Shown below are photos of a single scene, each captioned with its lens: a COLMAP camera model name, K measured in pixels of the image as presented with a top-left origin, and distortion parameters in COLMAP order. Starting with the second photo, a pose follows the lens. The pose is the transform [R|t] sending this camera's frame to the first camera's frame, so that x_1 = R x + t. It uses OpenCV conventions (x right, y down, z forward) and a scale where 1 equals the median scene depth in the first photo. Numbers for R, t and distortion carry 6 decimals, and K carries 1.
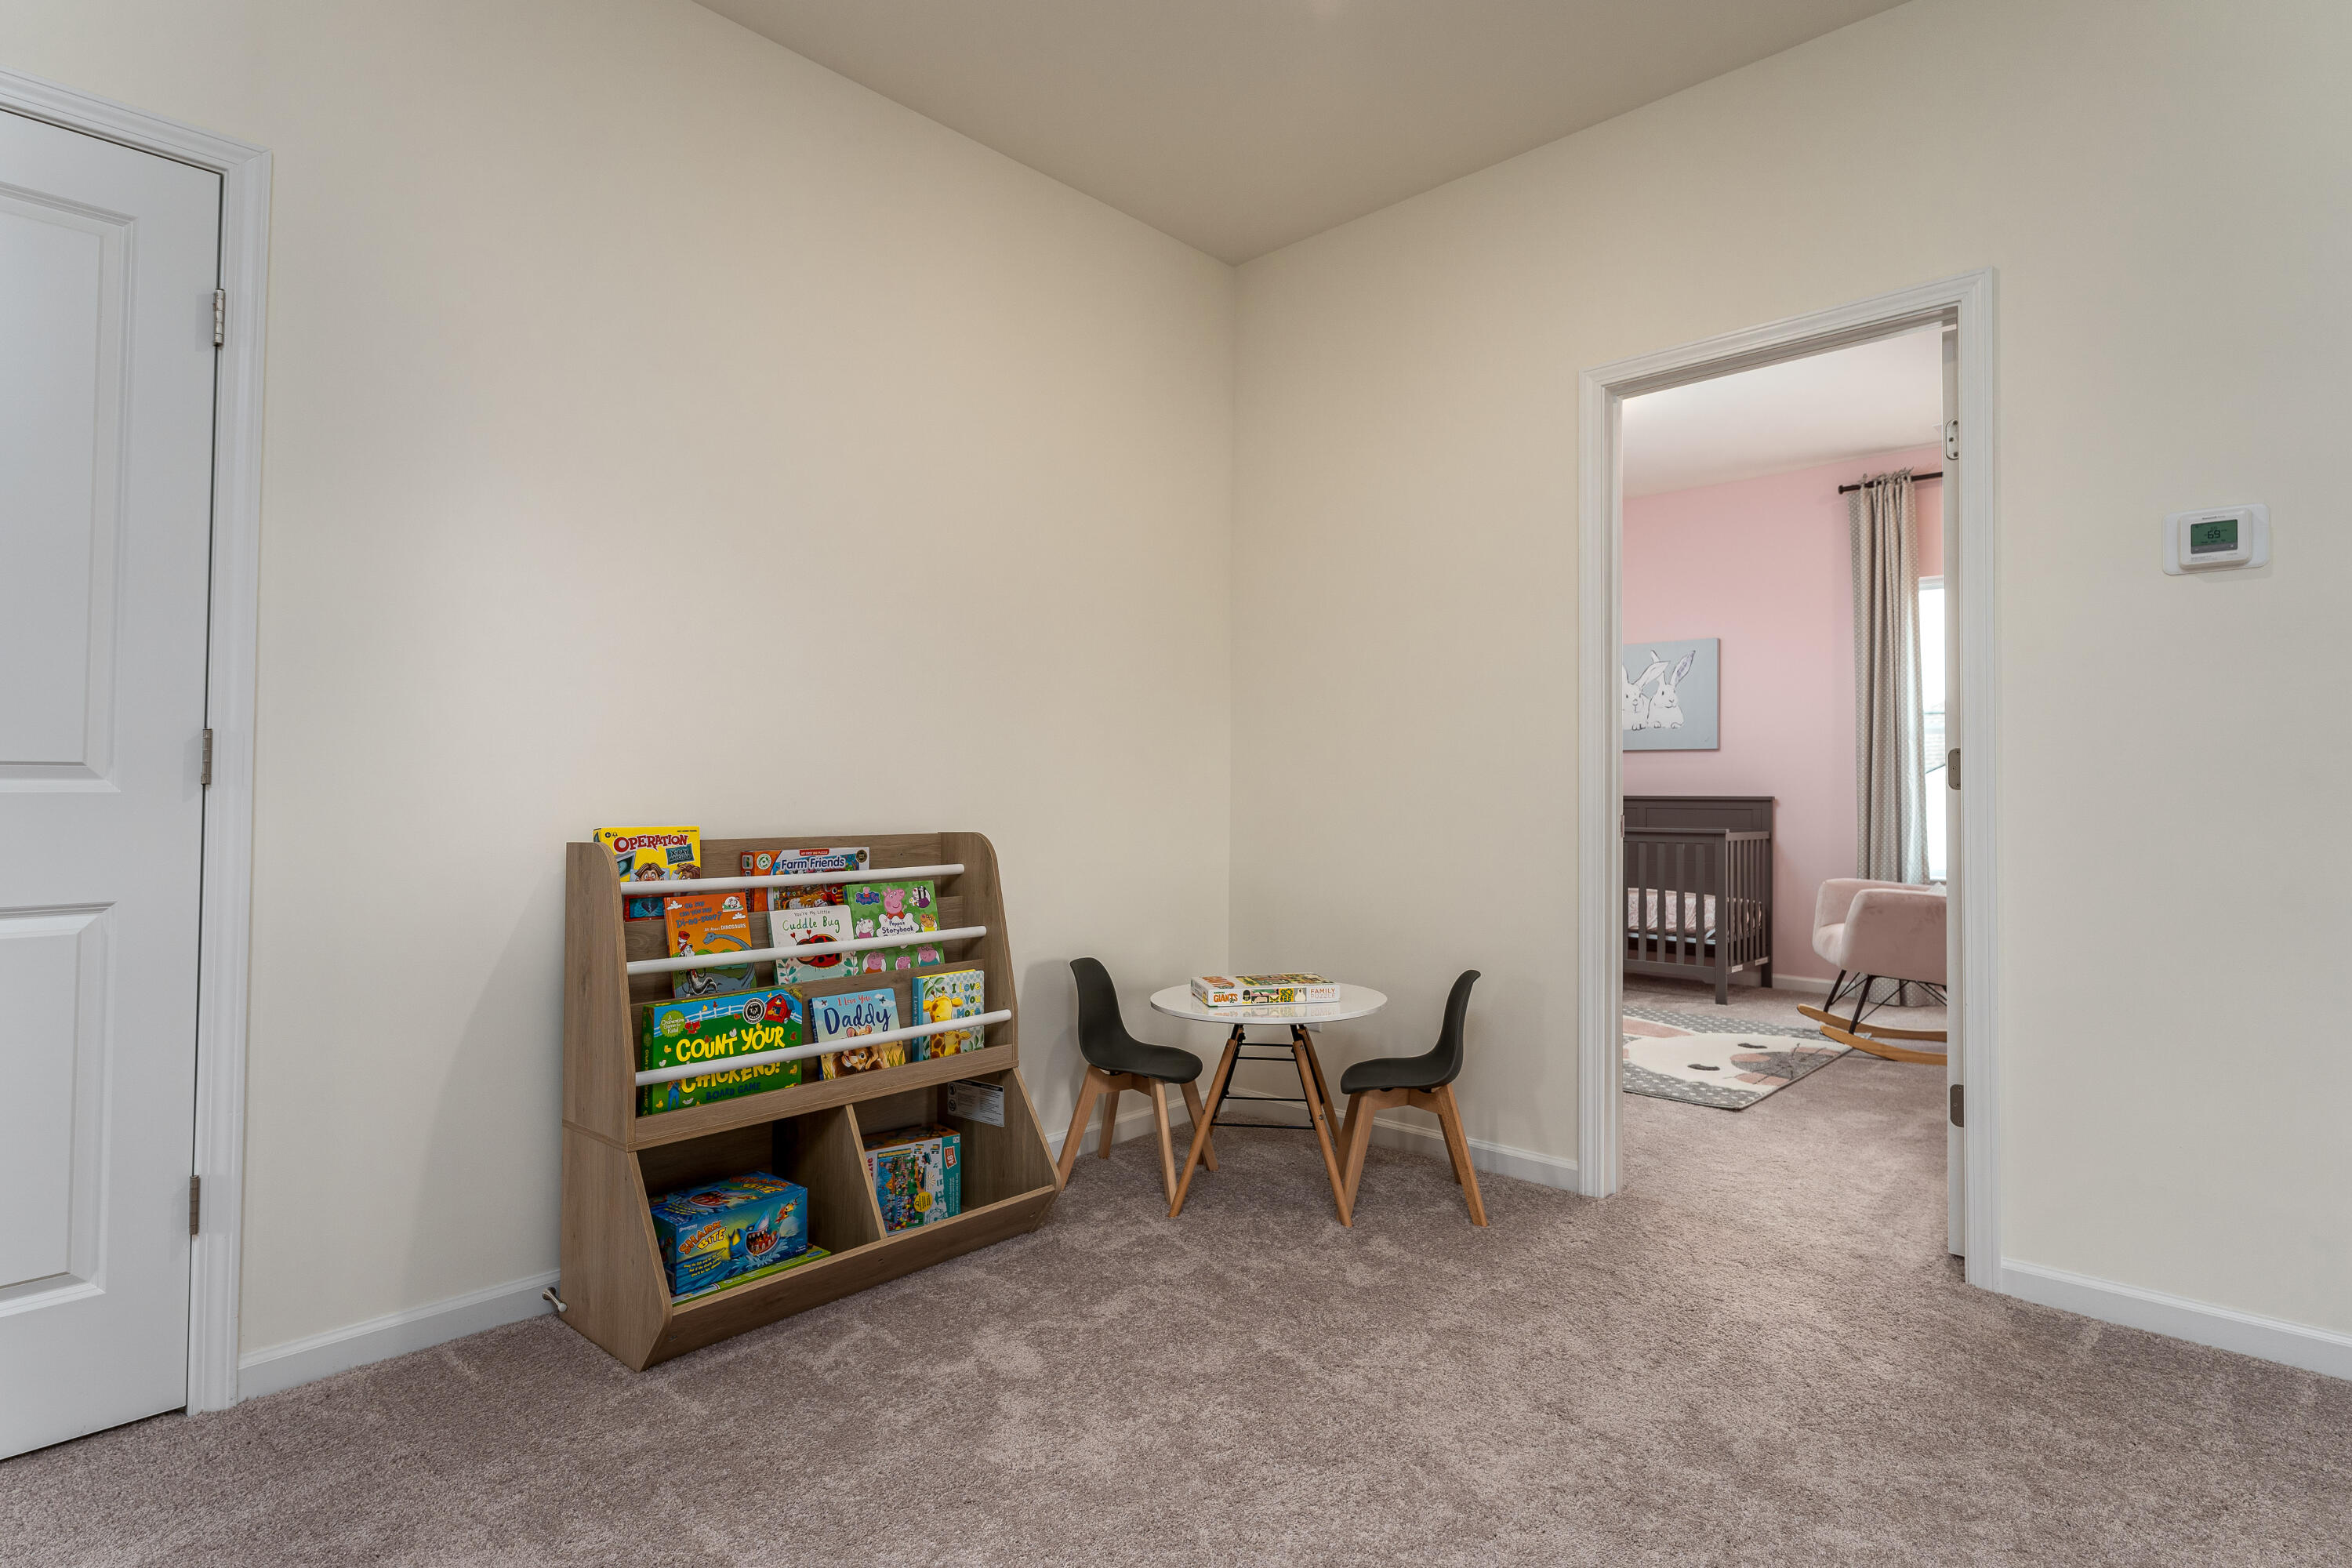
lens RADIAL K [[1203.7, 0, 1175.7], [0, 1203.7, 770.4], [0, 0, 1]] dist [0.004196, 0.001038]
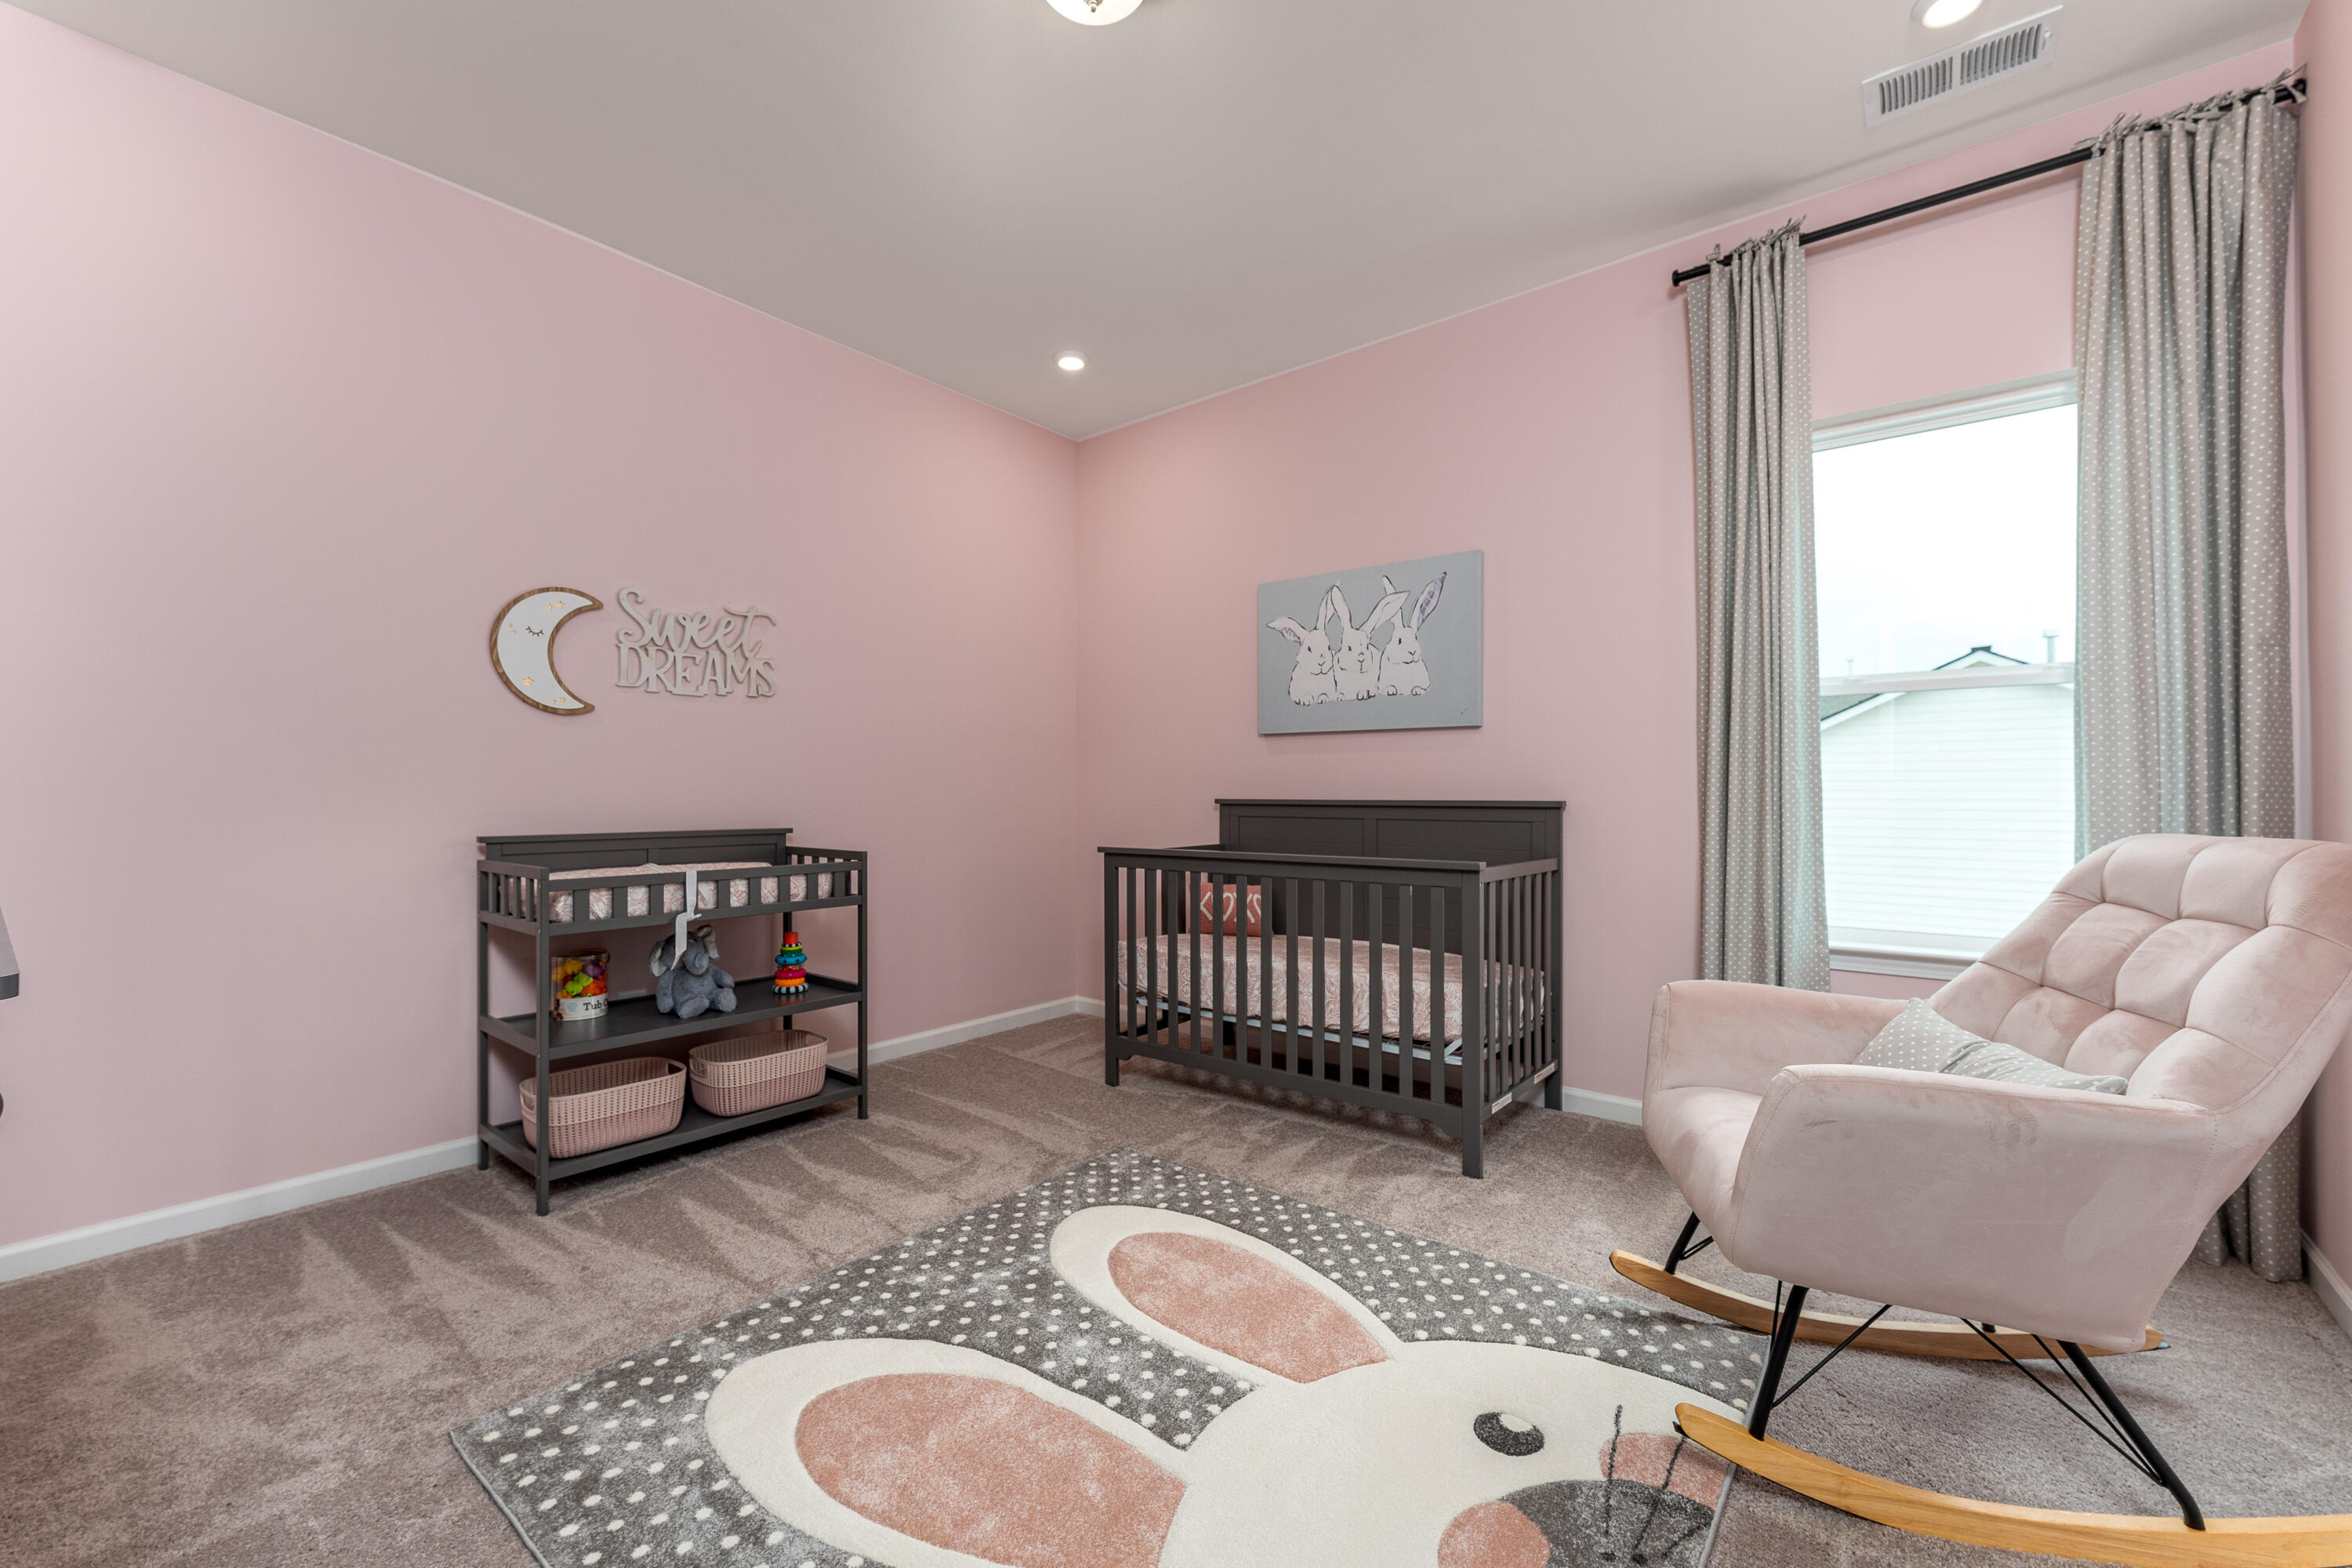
lens RADIAL K [[964.7, 0, 1176.0], [0, 964.7, 795.5], [0, 0, 1]] dist [0.000090, -0.000234]
pose [[0.997305, -0.003460, 0.073285, 0.277214], [0.002347, 0.999881, 0.015263, 0.011445], [-0.073329, -0.015050, 0.997194, 0.553421]]
